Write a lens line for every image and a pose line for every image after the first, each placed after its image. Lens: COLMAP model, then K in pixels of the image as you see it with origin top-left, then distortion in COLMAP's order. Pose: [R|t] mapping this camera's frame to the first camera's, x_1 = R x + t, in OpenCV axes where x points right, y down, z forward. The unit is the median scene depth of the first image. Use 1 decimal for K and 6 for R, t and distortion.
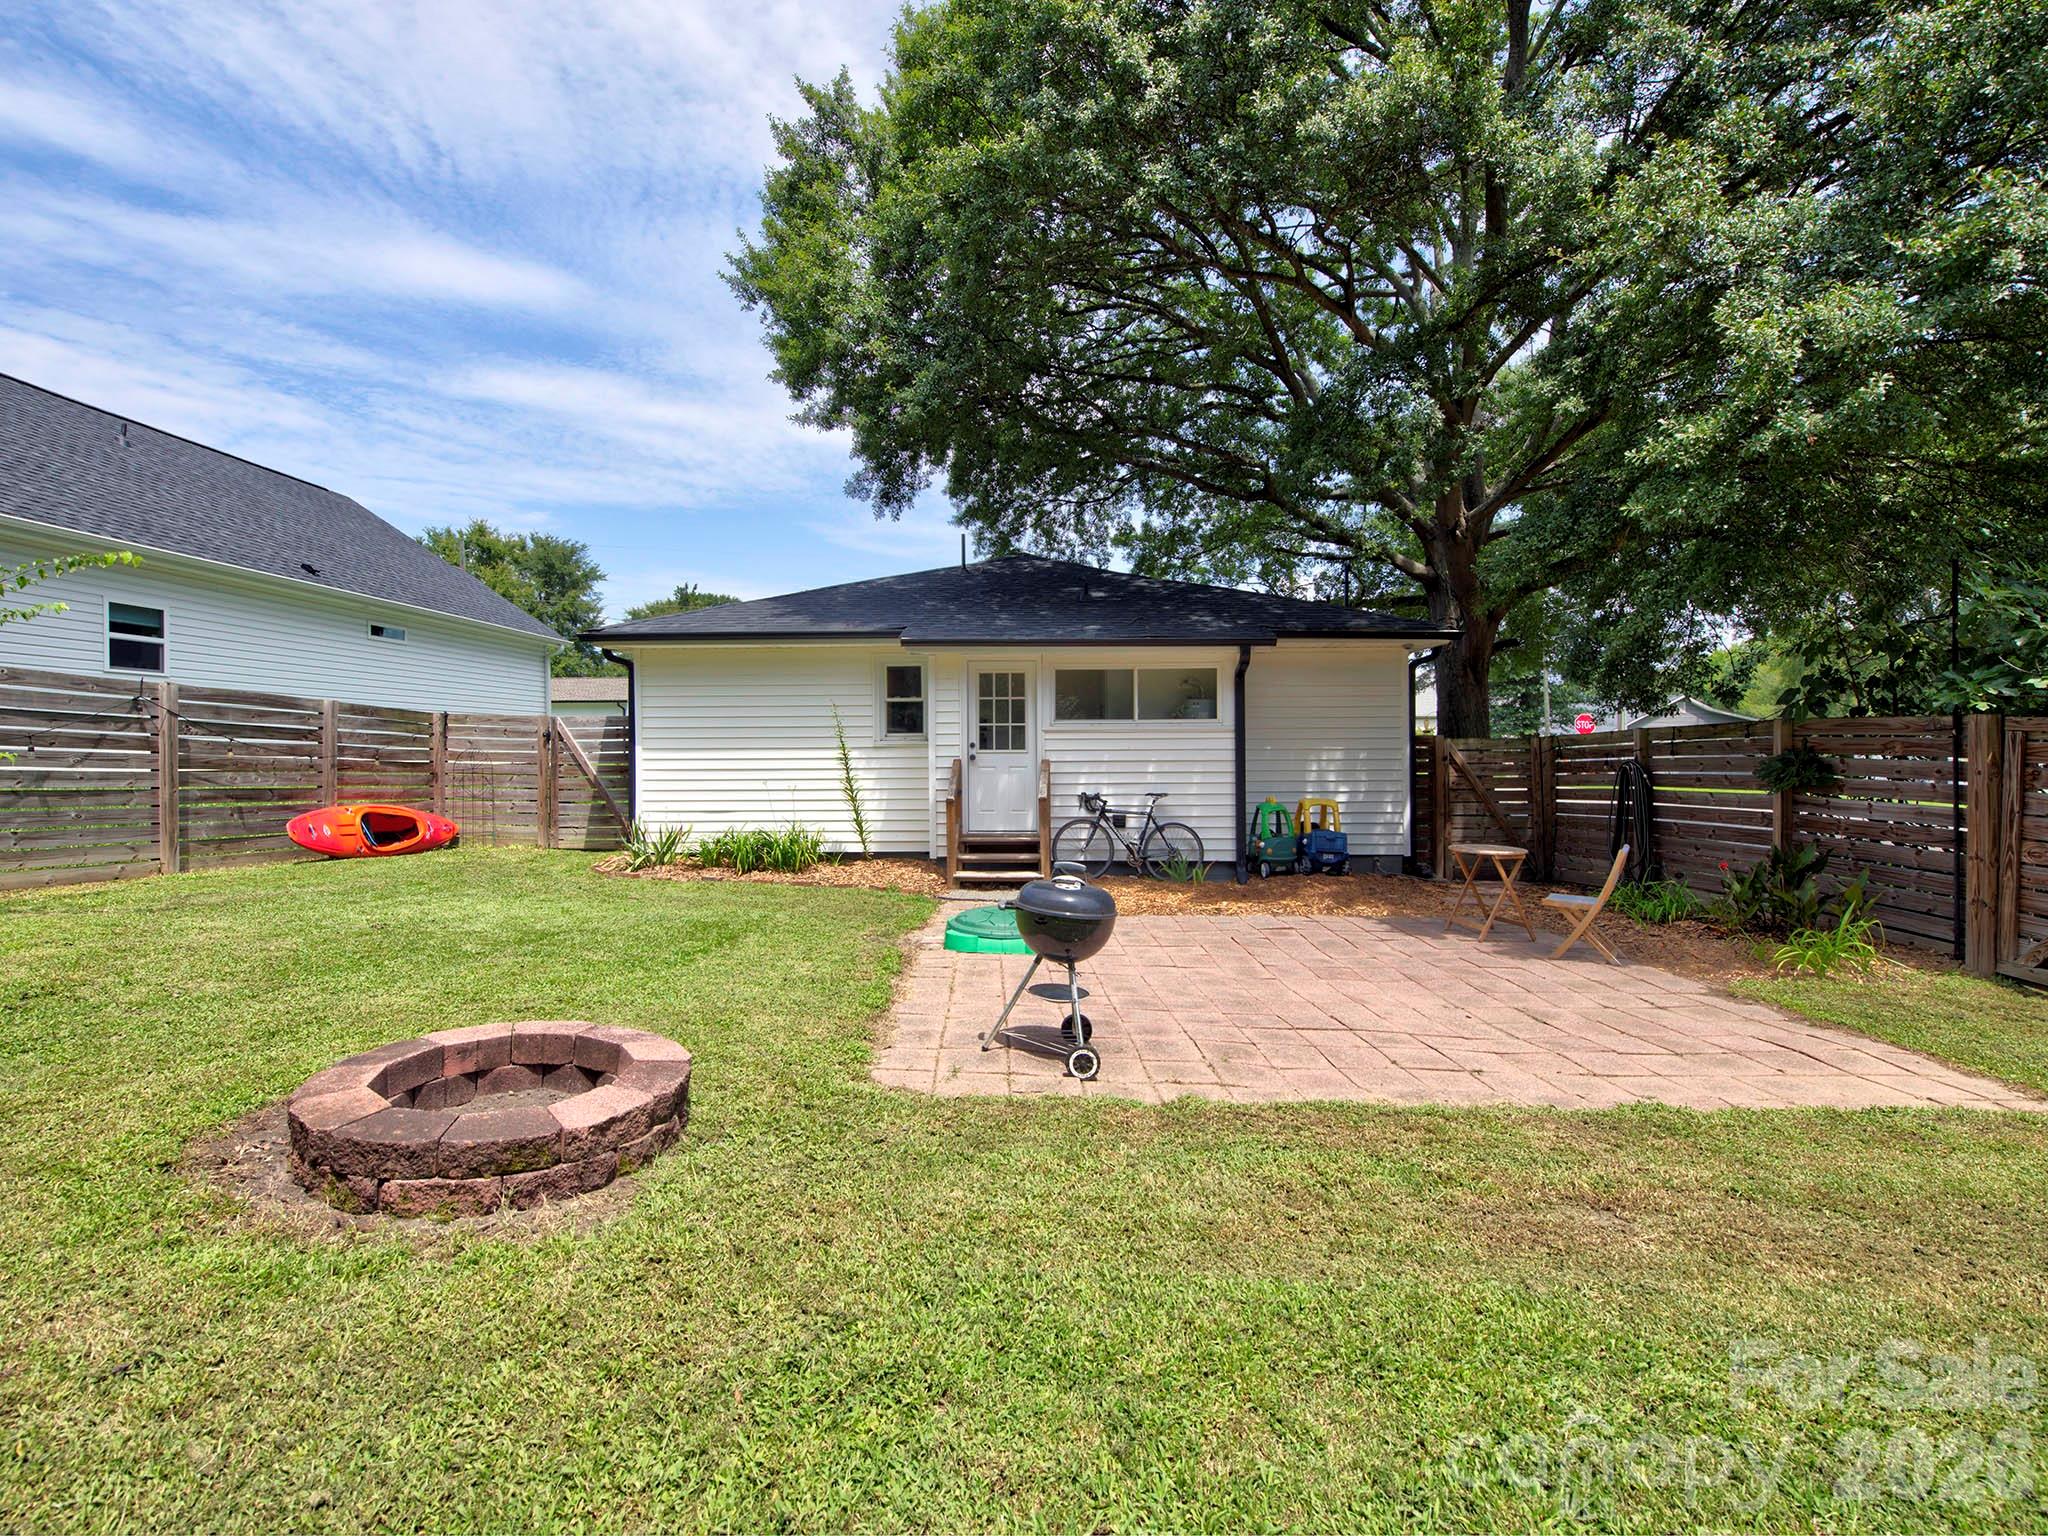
lens RADIAL K [[914.1, 0, 1020.0], [0, 914.1, 758.0], [0, 0, 1]] dist [0.007073, -0.005178]
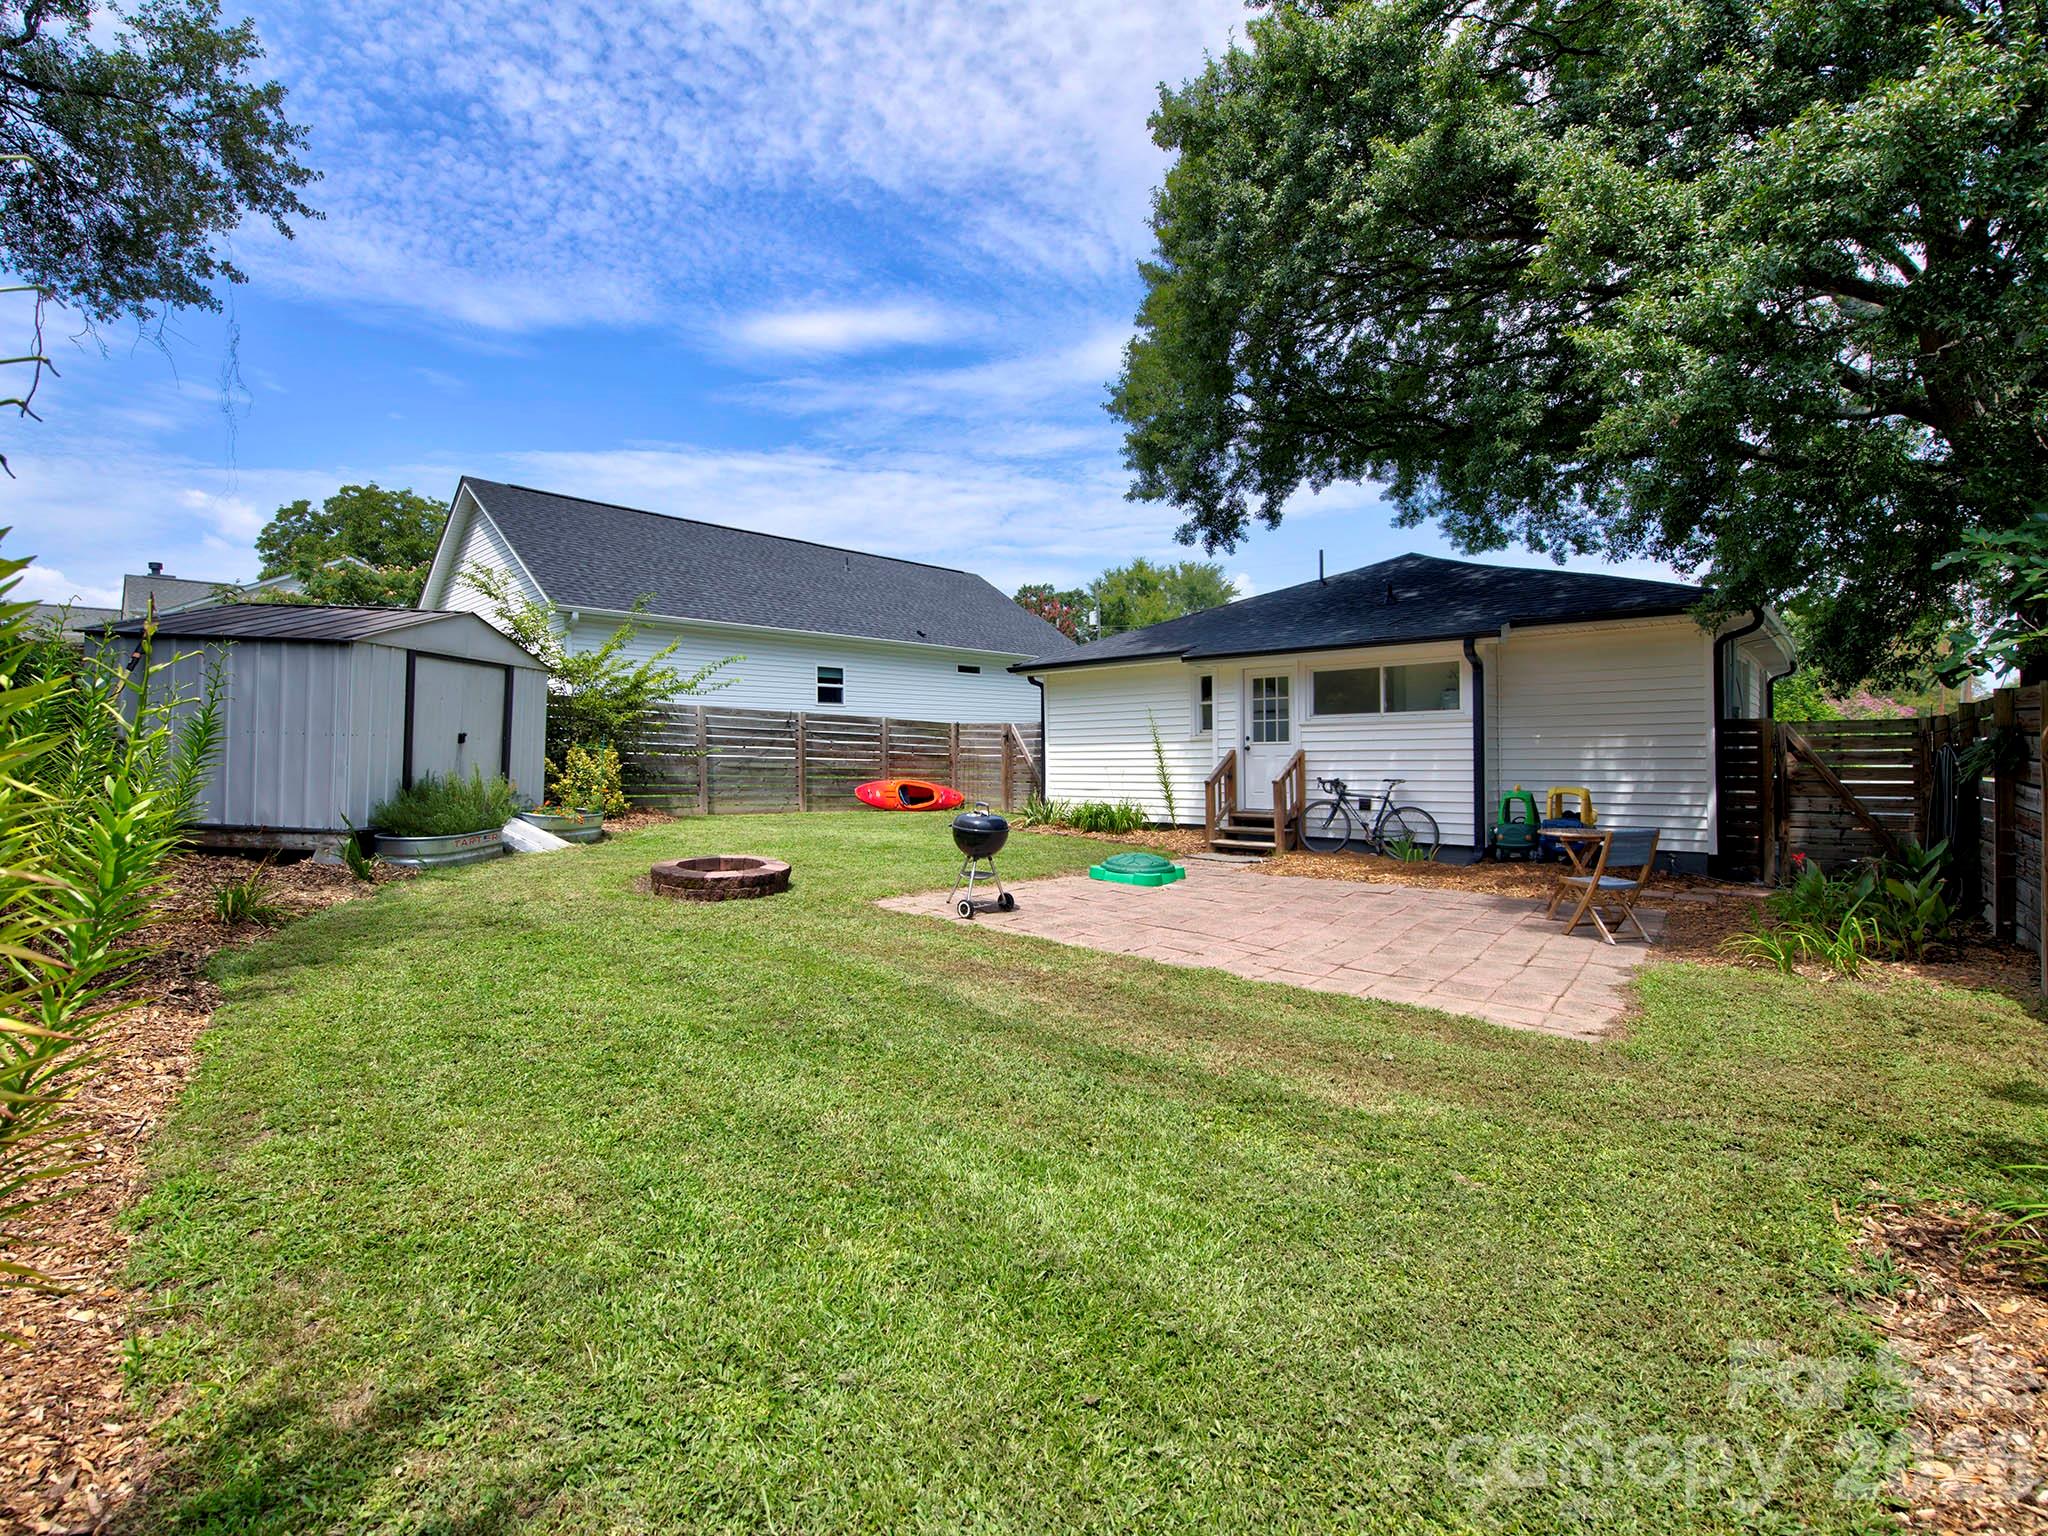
lens RADIAL K [[914.1, 0, 1020.0], [0, 914.1, 758.0], [0, 0, 1]] dist [0.007073, -0.005178]
pose [[0.764258, -0.002077, -0.644907, 0.501218], [0.002956, 0.999996, 0.000282, 0.010822], [0.644904, -0.002122, 0.764261, -0.126128]]
